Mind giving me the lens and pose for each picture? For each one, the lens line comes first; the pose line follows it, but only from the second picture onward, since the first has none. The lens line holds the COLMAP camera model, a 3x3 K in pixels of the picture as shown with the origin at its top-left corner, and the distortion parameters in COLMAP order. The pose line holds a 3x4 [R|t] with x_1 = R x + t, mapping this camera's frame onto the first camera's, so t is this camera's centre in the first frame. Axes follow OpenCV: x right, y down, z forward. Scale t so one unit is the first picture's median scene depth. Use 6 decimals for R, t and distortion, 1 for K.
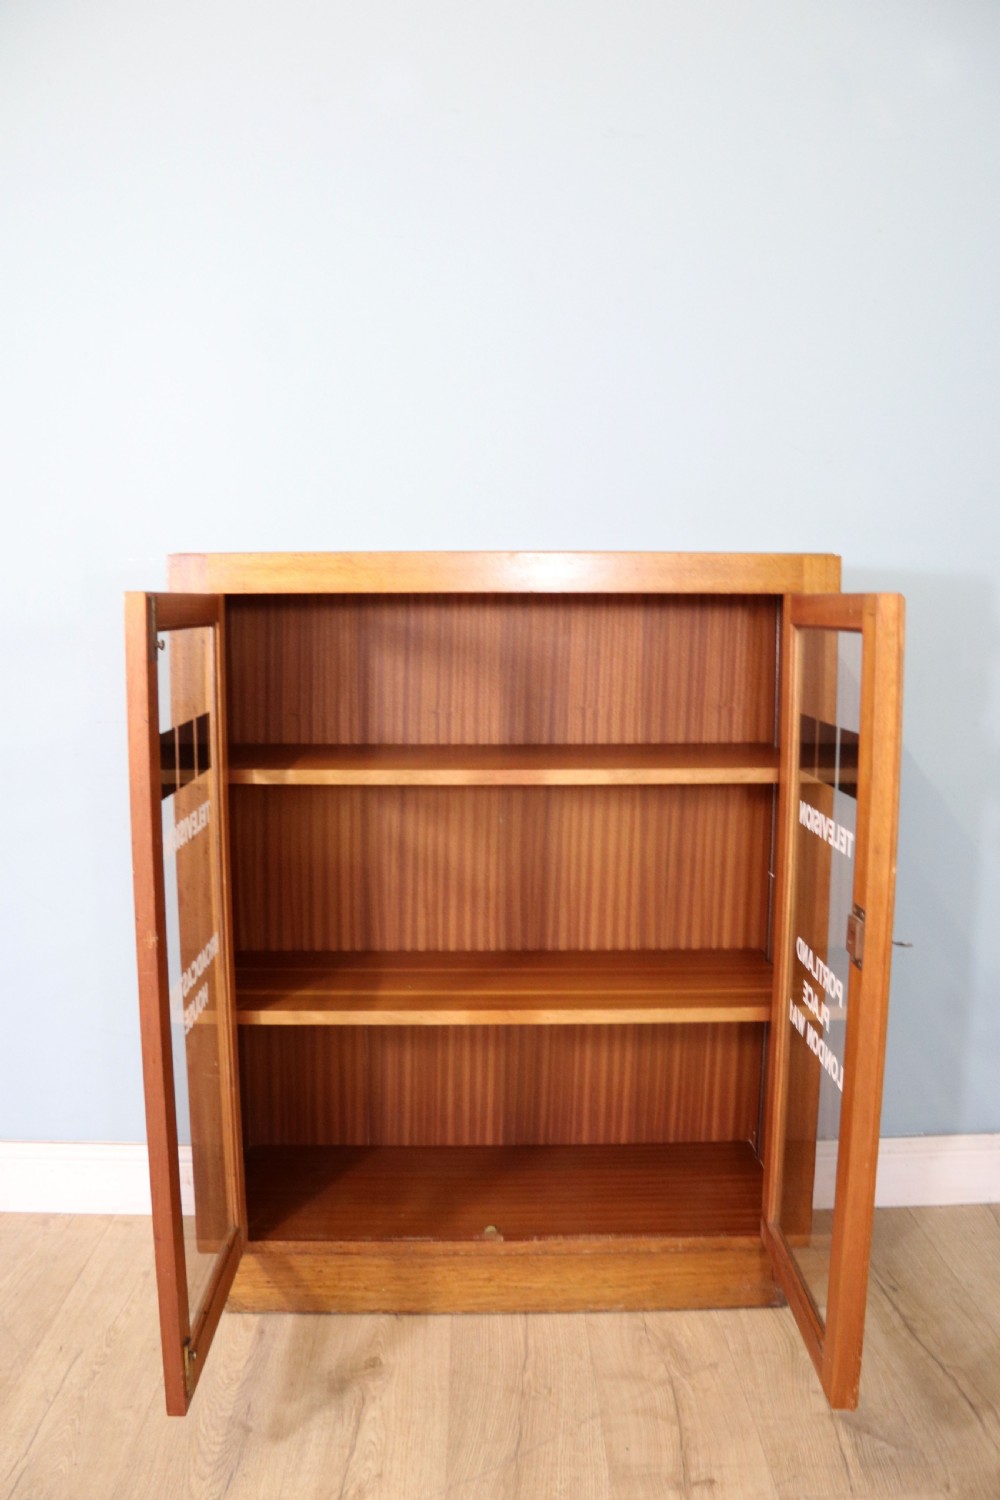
lens RADIAL K [[1196.2, 0, 500.0], [0, 1196.2, 750.0], [0, 0, 1]] dist [-0.168916, 0.085810]
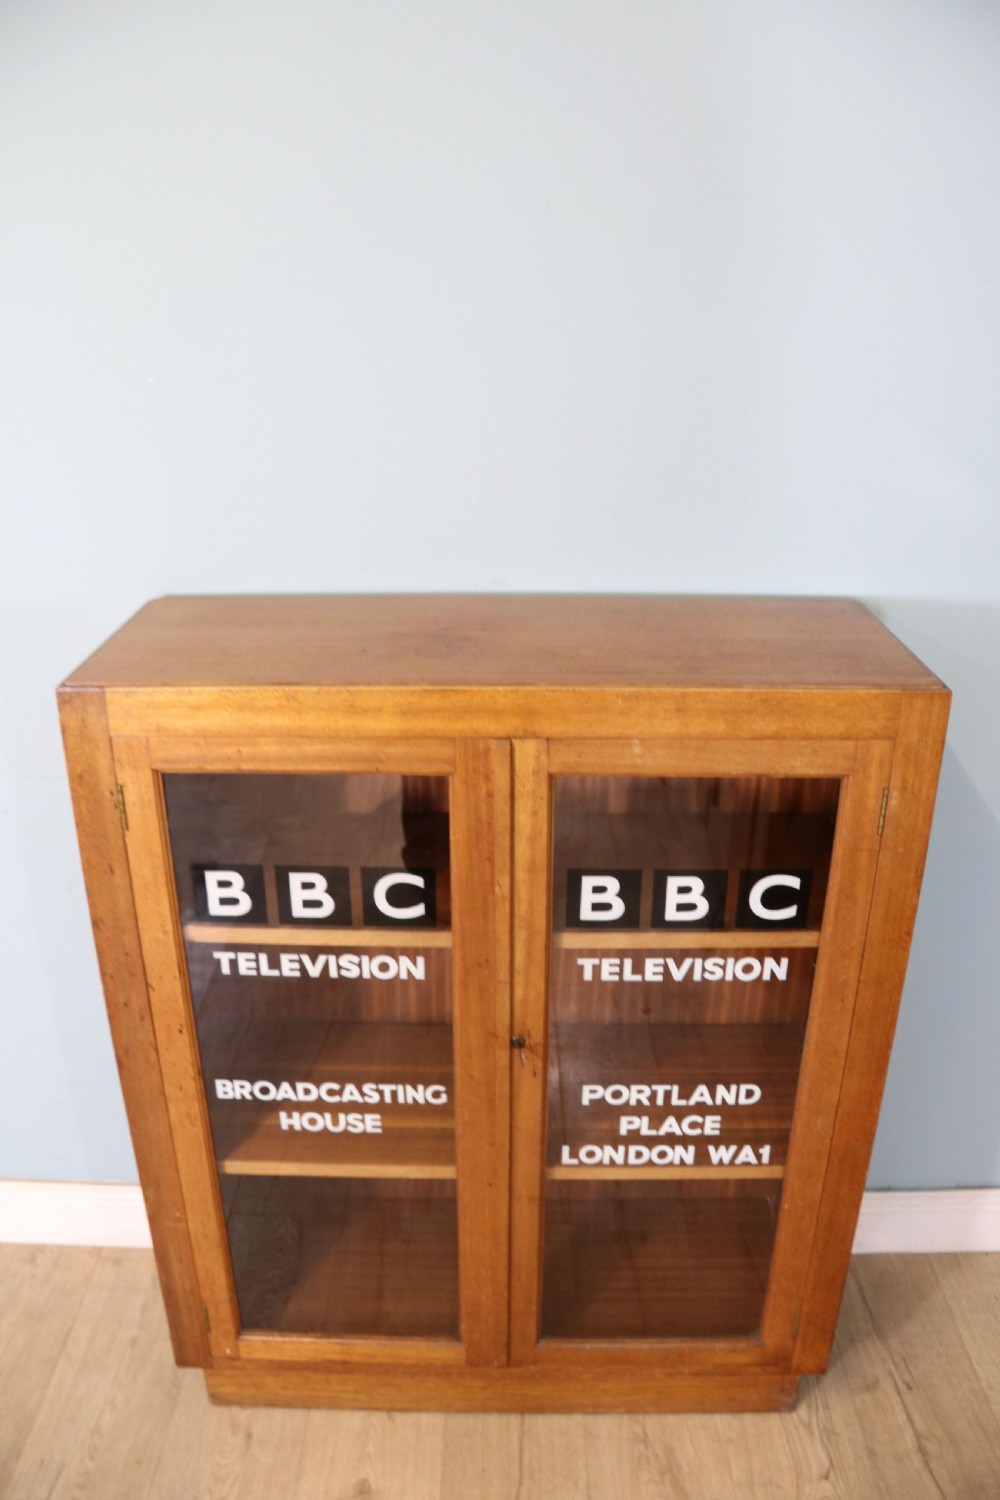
lens RADIAL K [[1150.4, 0, 495.6], [0, 1150.4, 741.0], [0, 0, 1]] dist [-0.189438, 0.113481]
pose [[0.999522, 0.011476, -0.028699, 0.019910], [-0.003456, 0.964188, 0.265198, -0.295656], [0.030715, -0.264972, 0.963767, 0.274478]]
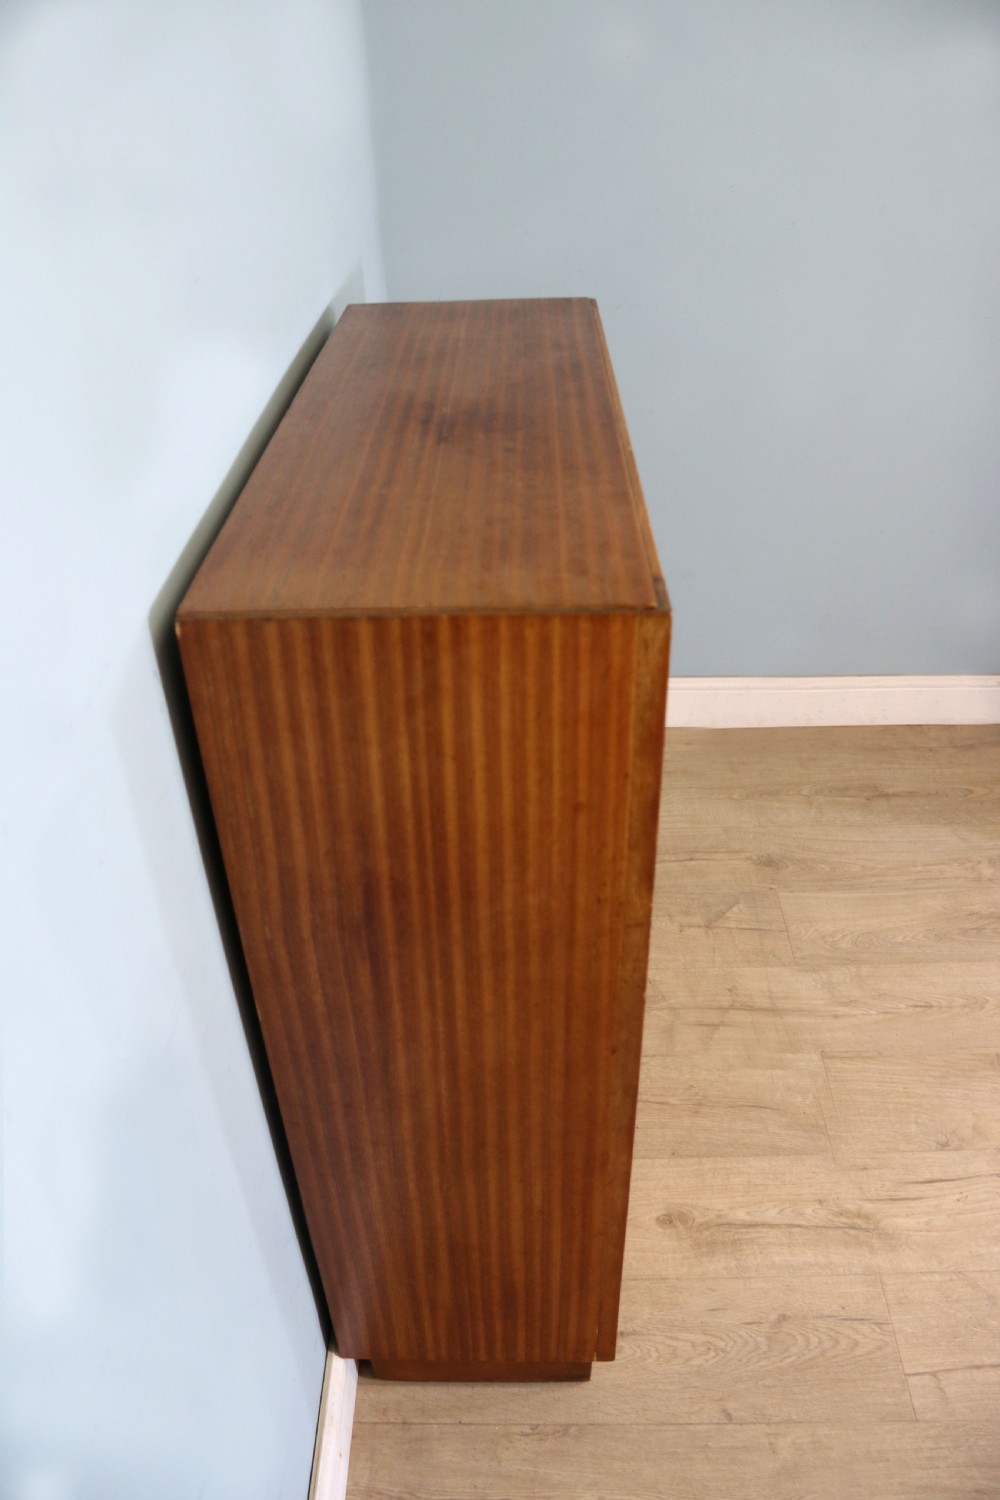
lens RADIAL K [[1150.4, 0, 495.6], [0, 1150.4, 741.0], [0, 0, 1]] dist [-0.189438, 0.113481]
pose [[0.035409, -0.565458, 0.824017, -0.643490], [0.144494, 0.818767, 0.555646, -0.362191], [-0.988872, 0.099391, 0.110697, 0.931443]]
